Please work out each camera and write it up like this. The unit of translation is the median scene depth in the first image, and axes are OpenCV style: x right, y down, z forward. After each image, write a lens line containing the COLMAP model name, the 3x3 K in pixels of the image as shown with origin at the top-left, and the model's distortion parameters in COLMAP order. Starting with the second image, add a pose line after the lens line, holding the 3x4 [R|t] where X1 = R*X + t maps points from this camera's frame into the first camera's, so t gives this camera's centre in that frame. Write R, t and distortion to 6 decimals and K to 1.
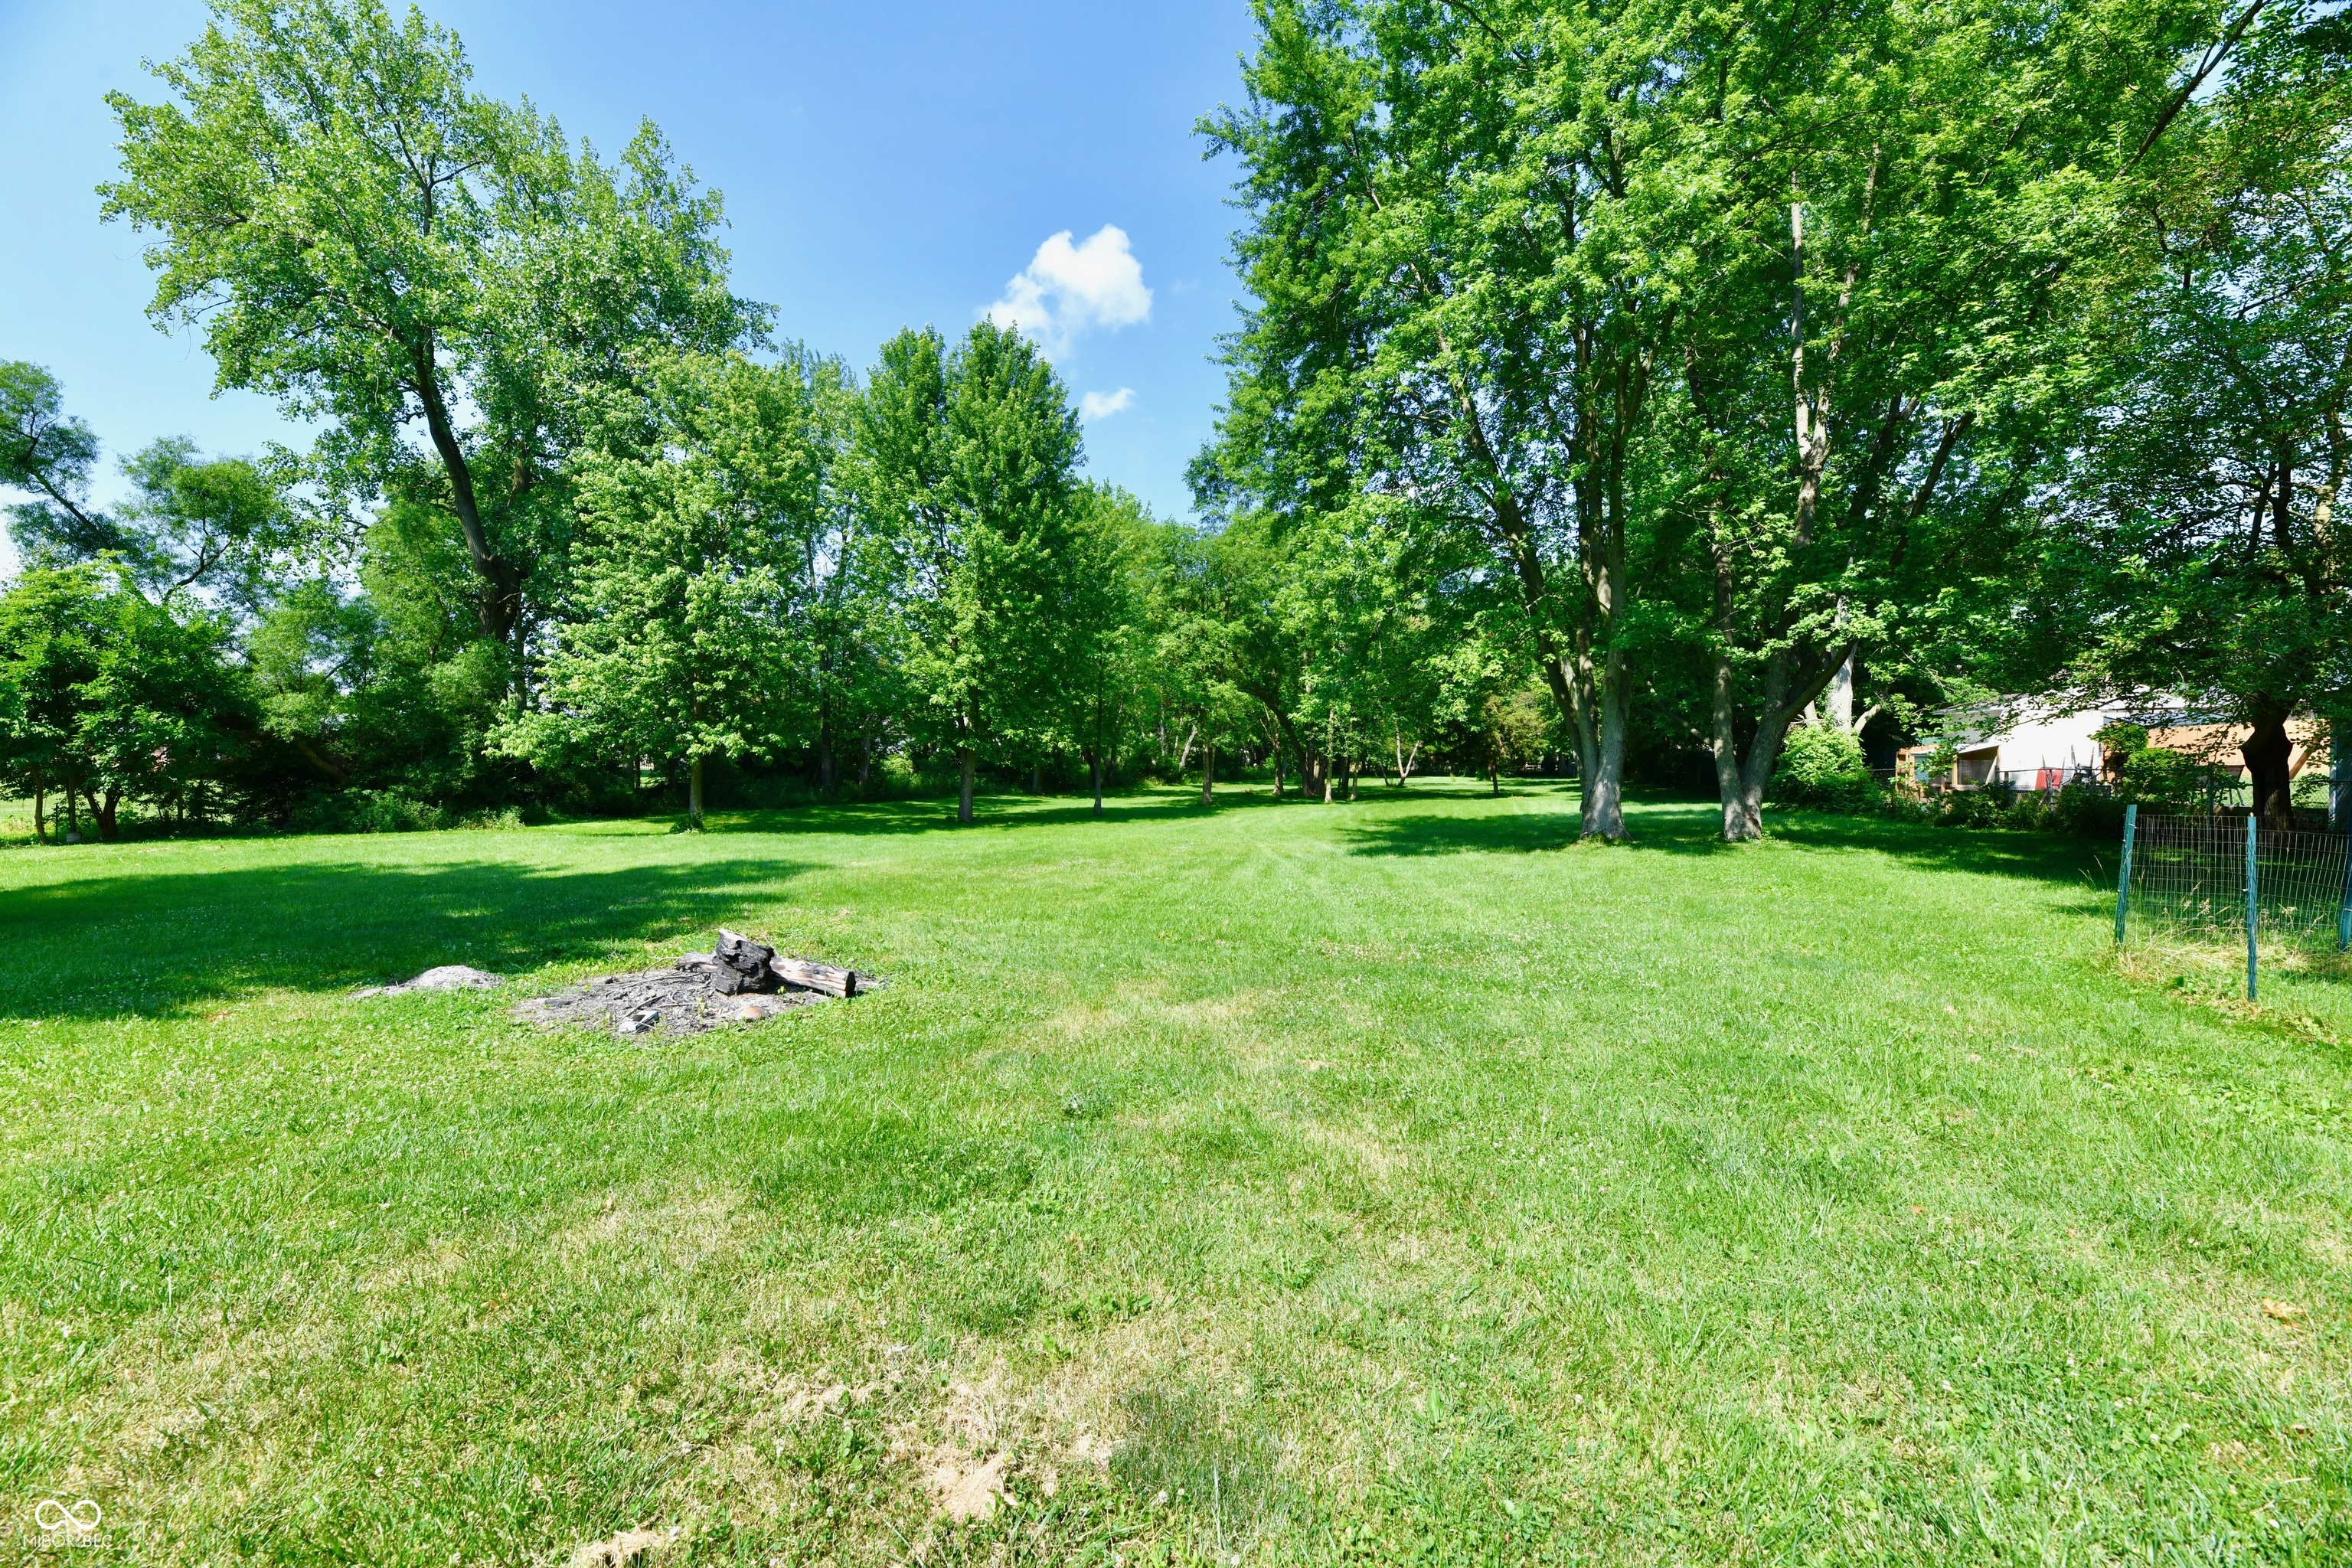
lens RADIAL K [[974.0, 0, 1175.4], [0, 974.0, 795.1], [0, 0, 1]] dist [-0.000296, -0.000319]
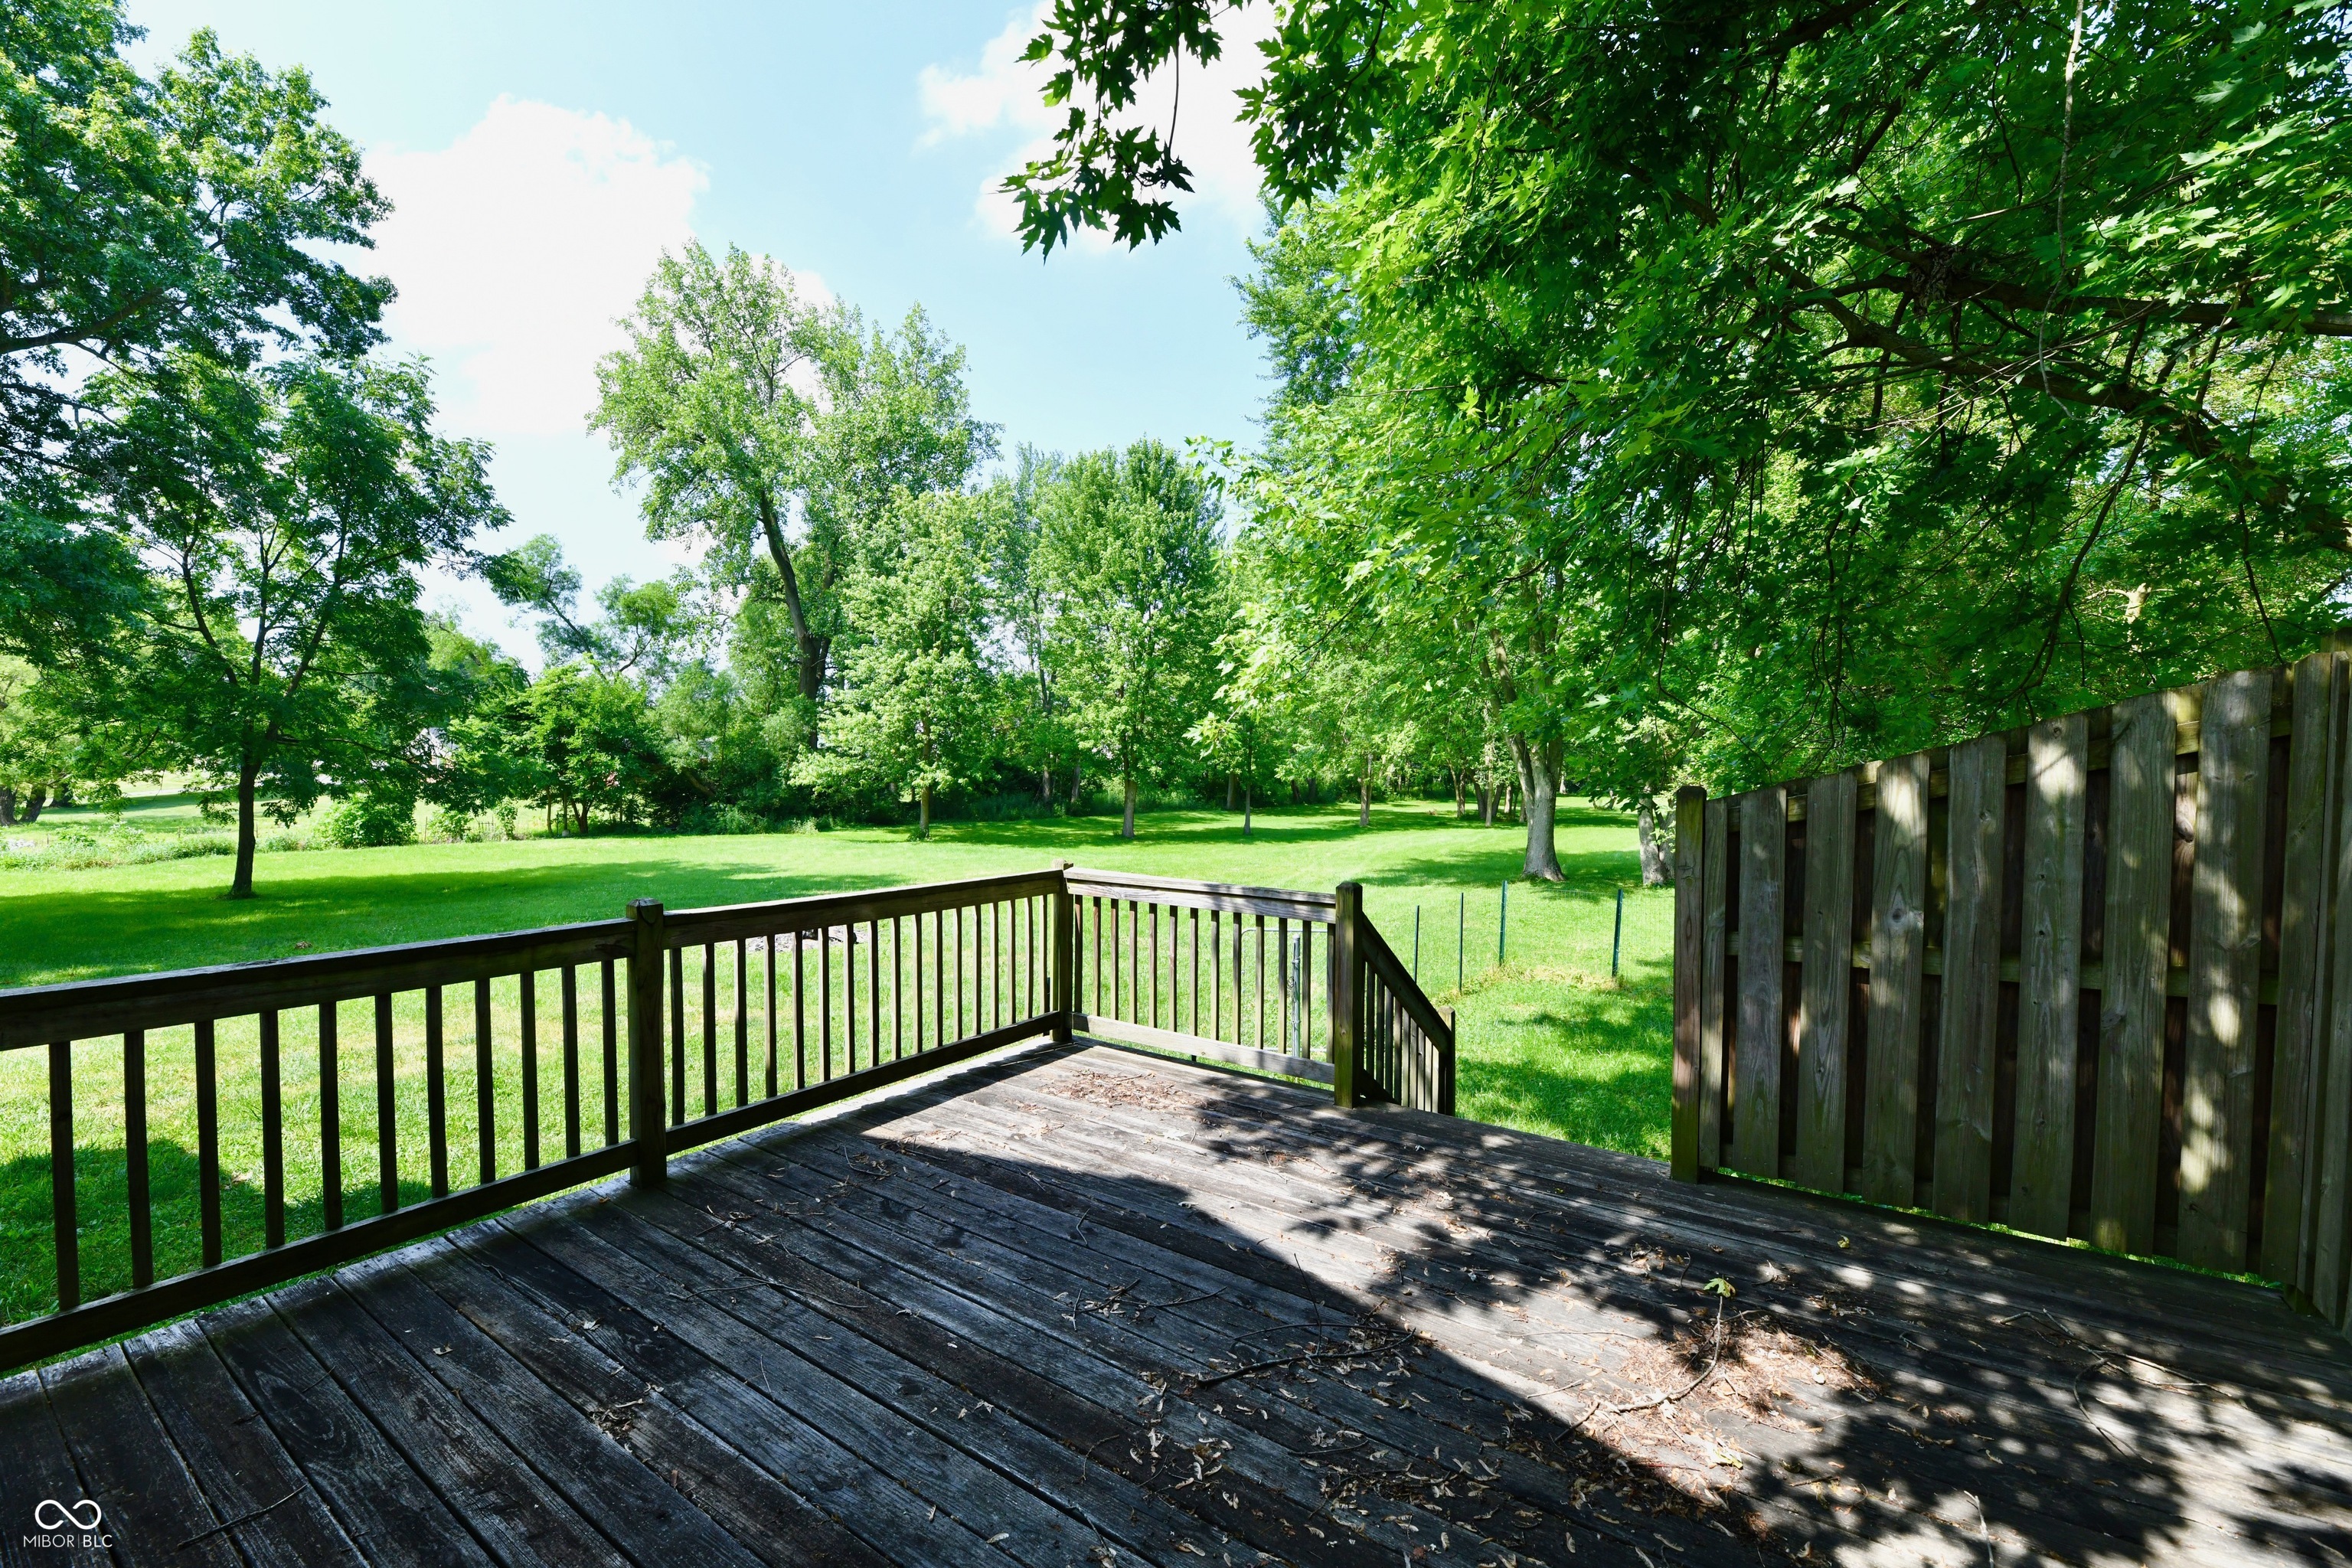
lens RADIAL K [[974.0, 0, 1175.4], [0, 974.0, 795.1], [0, 0, 1]] dist [-0.000296, -0.000319]
pose [[0.959505, 0.011371, -0.281462, 0.219115], [-0.014537, 0.999852, -0.009163, -0.015900], [0.281316, 0.012884, 0.959529, -0.200282]]
